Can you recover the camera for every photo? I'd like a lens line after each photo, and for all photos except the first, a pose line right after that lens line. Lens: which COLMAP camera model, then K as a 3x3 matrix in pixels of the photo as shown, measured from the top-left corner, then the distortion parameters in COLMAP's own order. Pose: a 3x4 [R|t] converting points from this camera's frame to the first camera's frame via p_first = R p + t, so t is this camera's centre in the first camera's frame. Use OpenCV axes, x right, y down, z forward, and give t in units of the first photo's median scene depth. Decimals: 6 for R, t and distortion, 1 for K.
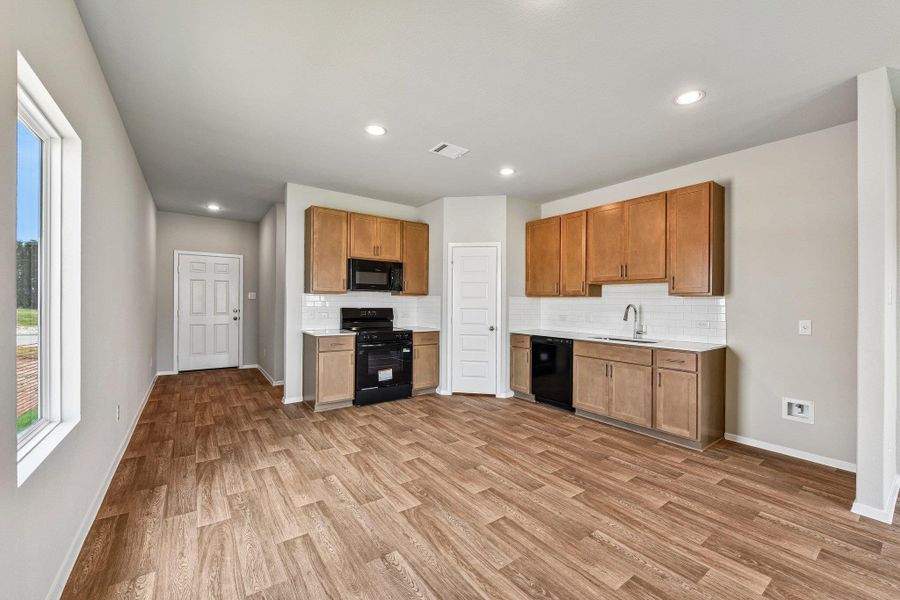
lens RADIAL K [[359.4, 0, 452.2], [0, 359.4, 295.8], [0, 0, 1]] dist [-0.019462, -0.000239]
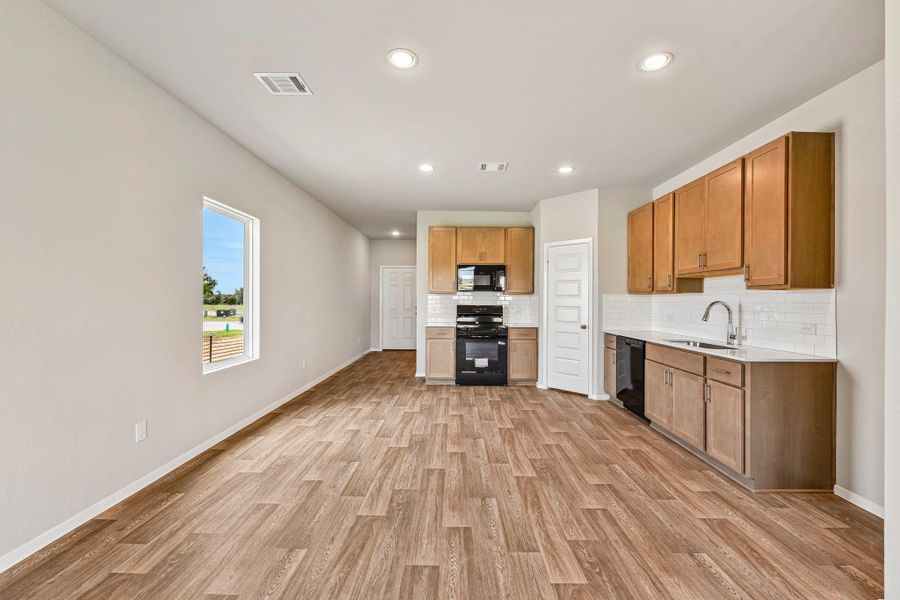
lens RADIAL K [[359.4, 0, 452.2], [0, 359.4, 295.8], [0, 0, 1]] dist [-0.019462, -0.000239]
pose [[0.807396, -0.010957, -0.589908, 0.468556], [0.010303, 0.999937, -0.004470, 0.008384], [0.589920, -0.002469, 0.807458, 0.000992]]
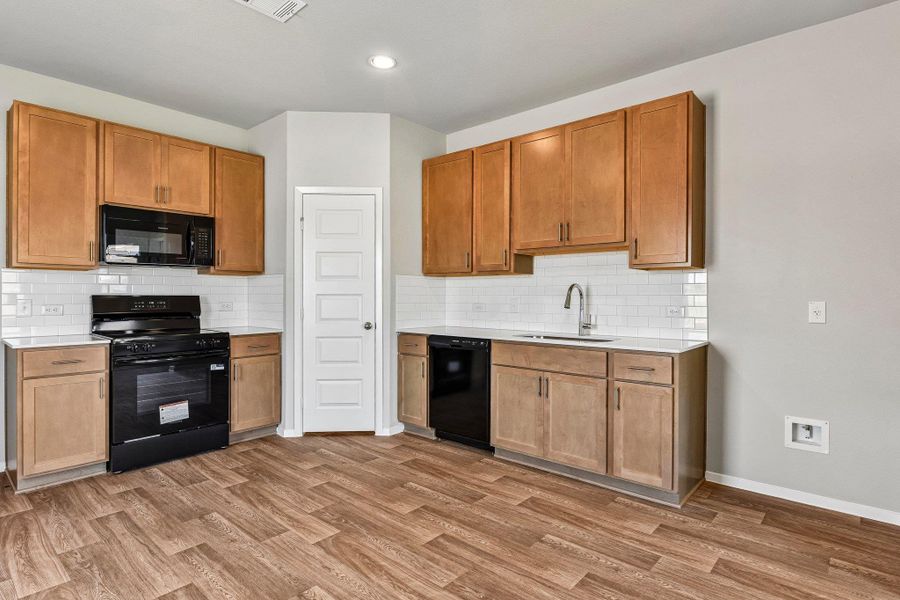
lens RADIAL K [[470.2, 0, 456.4], [0, 470.2, 294.0], [0, 0, 1]] dist [-0.012899, -0.000215]
pose [[0.974325, -0.009500, 0.224947, 0.090761], [0.005503, 0.999816, 0.018392, 0.024770], [-0.225080, -0.016682, 0.974197, 0.201114]]
